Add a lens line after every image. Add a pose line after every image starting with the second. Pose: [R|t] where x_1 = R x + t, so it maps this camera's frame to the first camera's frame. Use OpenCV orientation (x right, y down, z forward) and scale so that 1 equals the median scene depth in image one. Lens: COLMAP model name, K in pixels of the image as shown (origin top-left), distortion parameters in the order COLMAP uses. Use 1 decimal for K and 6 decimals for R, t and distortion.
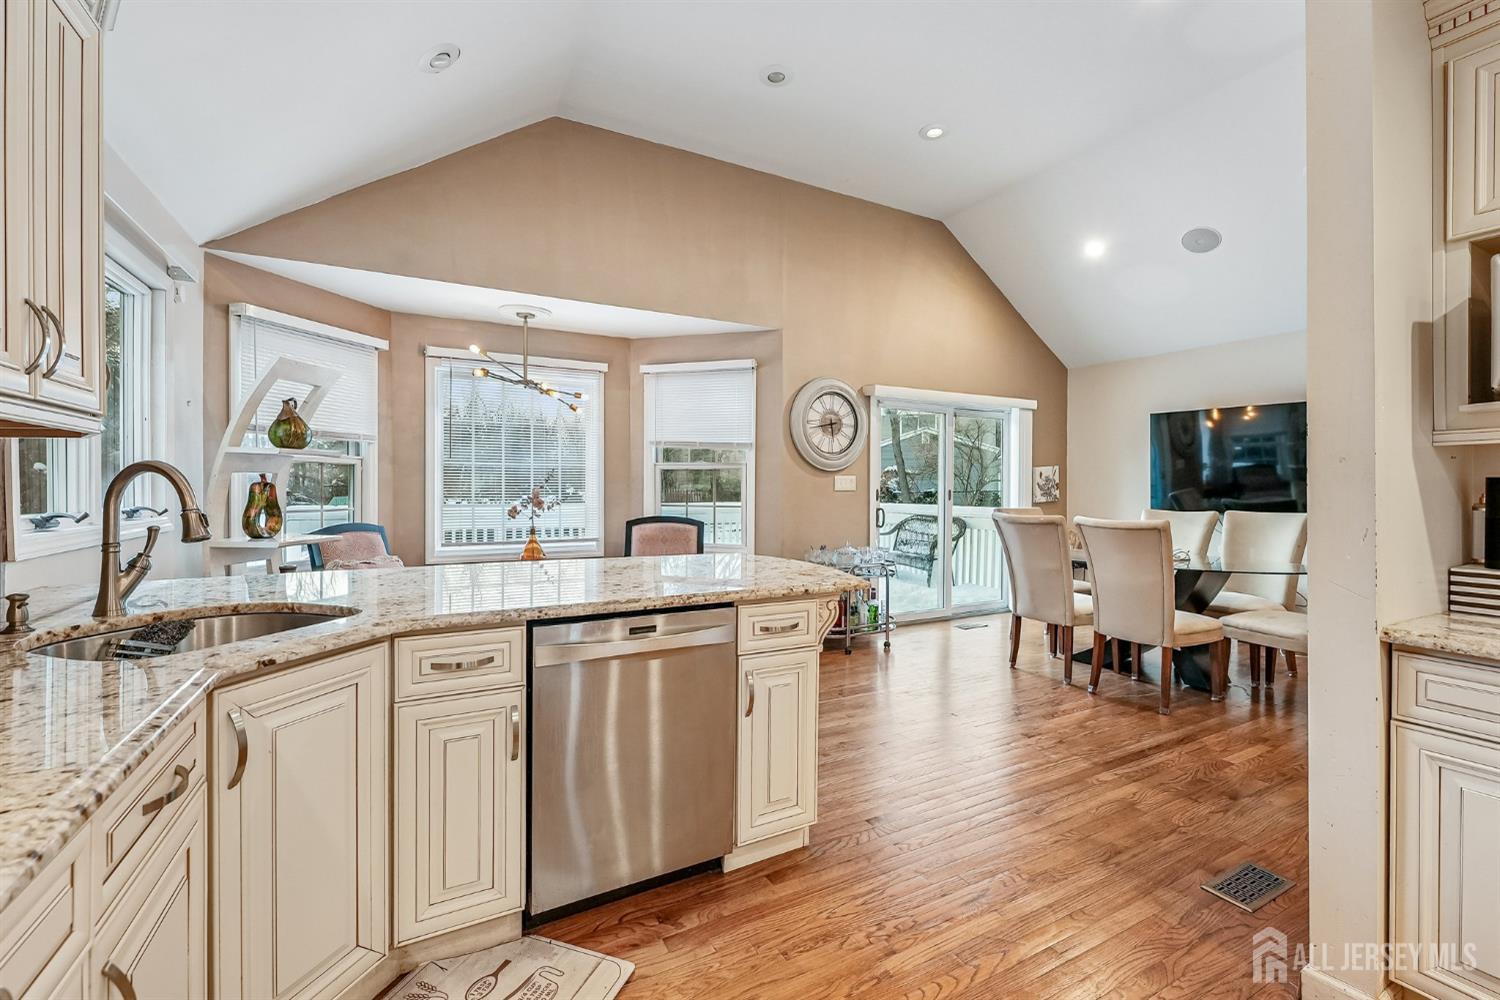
lens RADIAL K [[644.7, 0, 758.5], [0, 644.7, 490.7], [0, 0, 1]] dist [-0.002546, 0.000025]
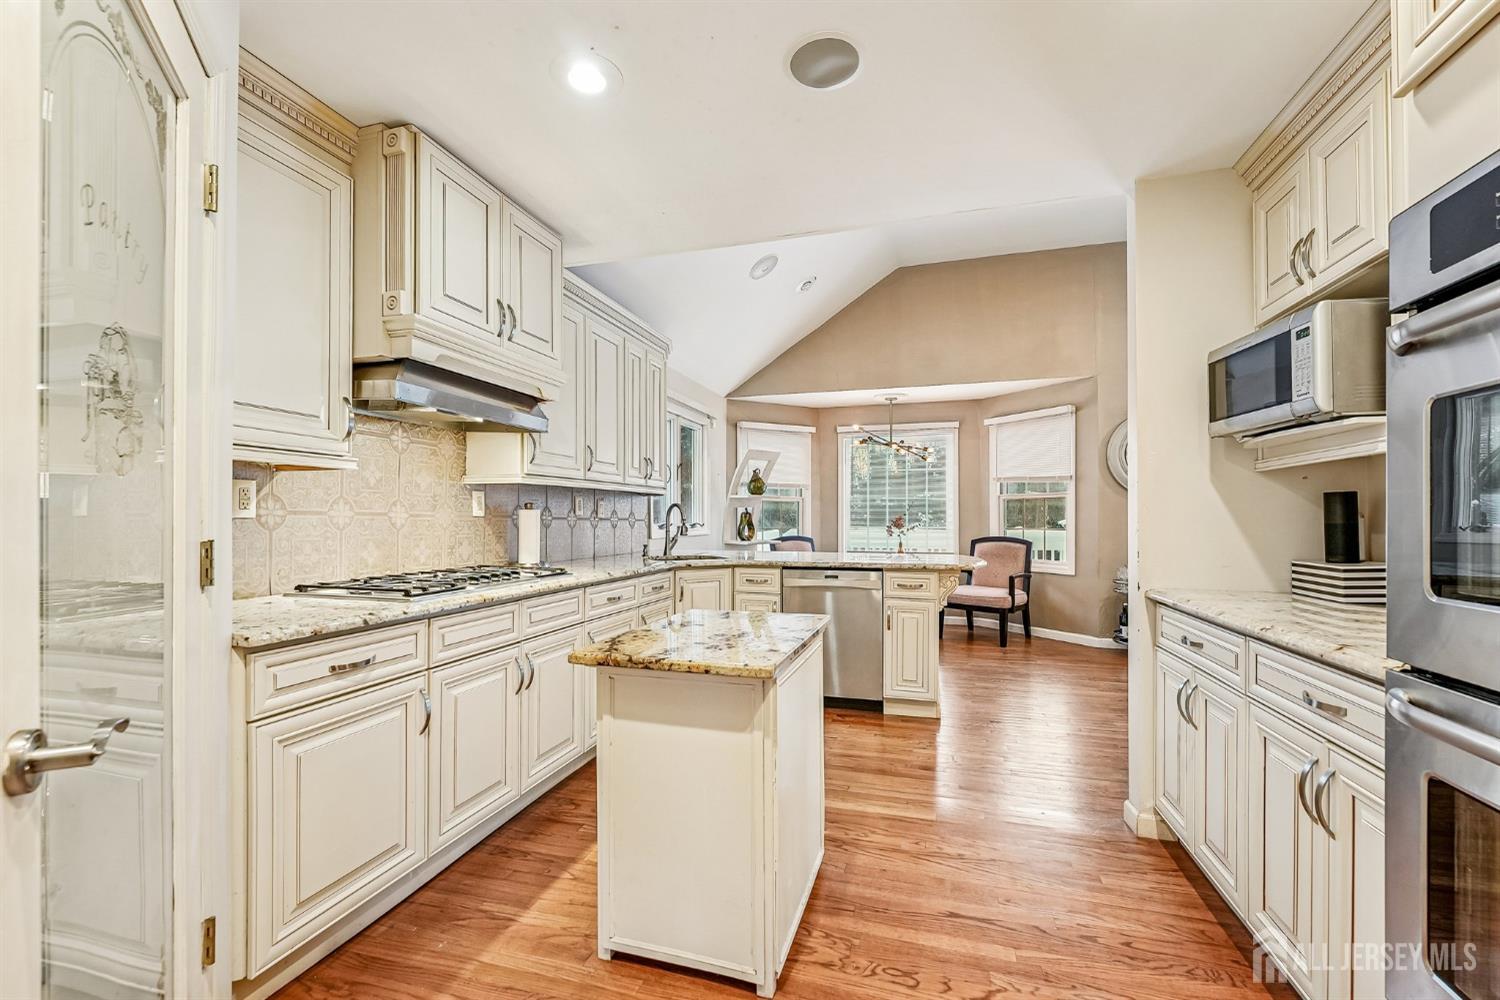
lens RADIAL K [[644.7, 0, 741.3], [0, 644.7, 514.8], [0, 0, 1]] dist [-0.002546, 0.000025]
pose [[0.695145, -0.009671, -0.718805, 0.589711], [-0.000435, 0.999904, -0.013873, 0.020680], [0.718870, 0.009956, 0.695073, -0.356874]]
